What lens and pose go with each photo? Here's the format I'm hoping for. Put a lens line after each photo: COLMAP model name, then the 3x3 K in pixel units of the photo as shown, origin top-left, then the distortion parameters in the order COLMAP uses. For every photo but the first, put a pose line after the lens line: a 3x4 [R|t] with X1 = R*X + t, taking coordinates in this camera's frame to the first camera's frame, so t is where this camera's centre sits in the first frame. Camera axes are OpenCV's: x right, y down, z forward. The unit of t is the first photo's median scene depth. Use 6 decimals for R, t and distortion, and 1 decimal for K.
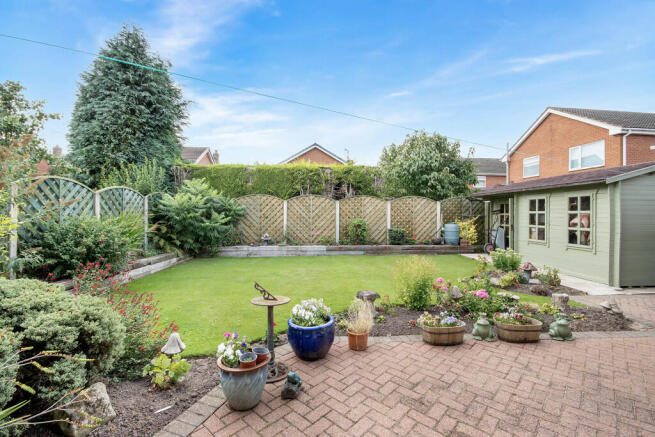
lens RADIAL K [[287.2, 0, 327.9], [0, 287.2, 218.7], [0, 0, 1]] dist [-0.011893, -0.000654]
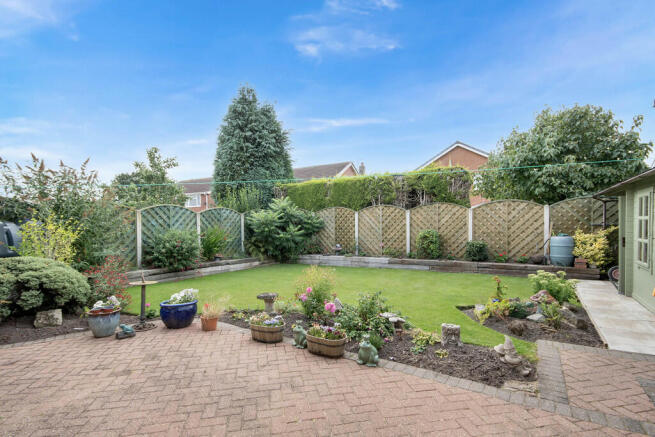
lens RADIAL K [[316.2, 0, 336.1], [0, 316.2, 230.9], [0, 0, 1]] dist [0.004150, 0.000485]
pose [[0.824760, -0.002960, -0.565475, 0.442877], [0.005784, 0.999978, 0.003202, -0.000314], [0.565453, -0.005911, 0.824759, 0.040982]]
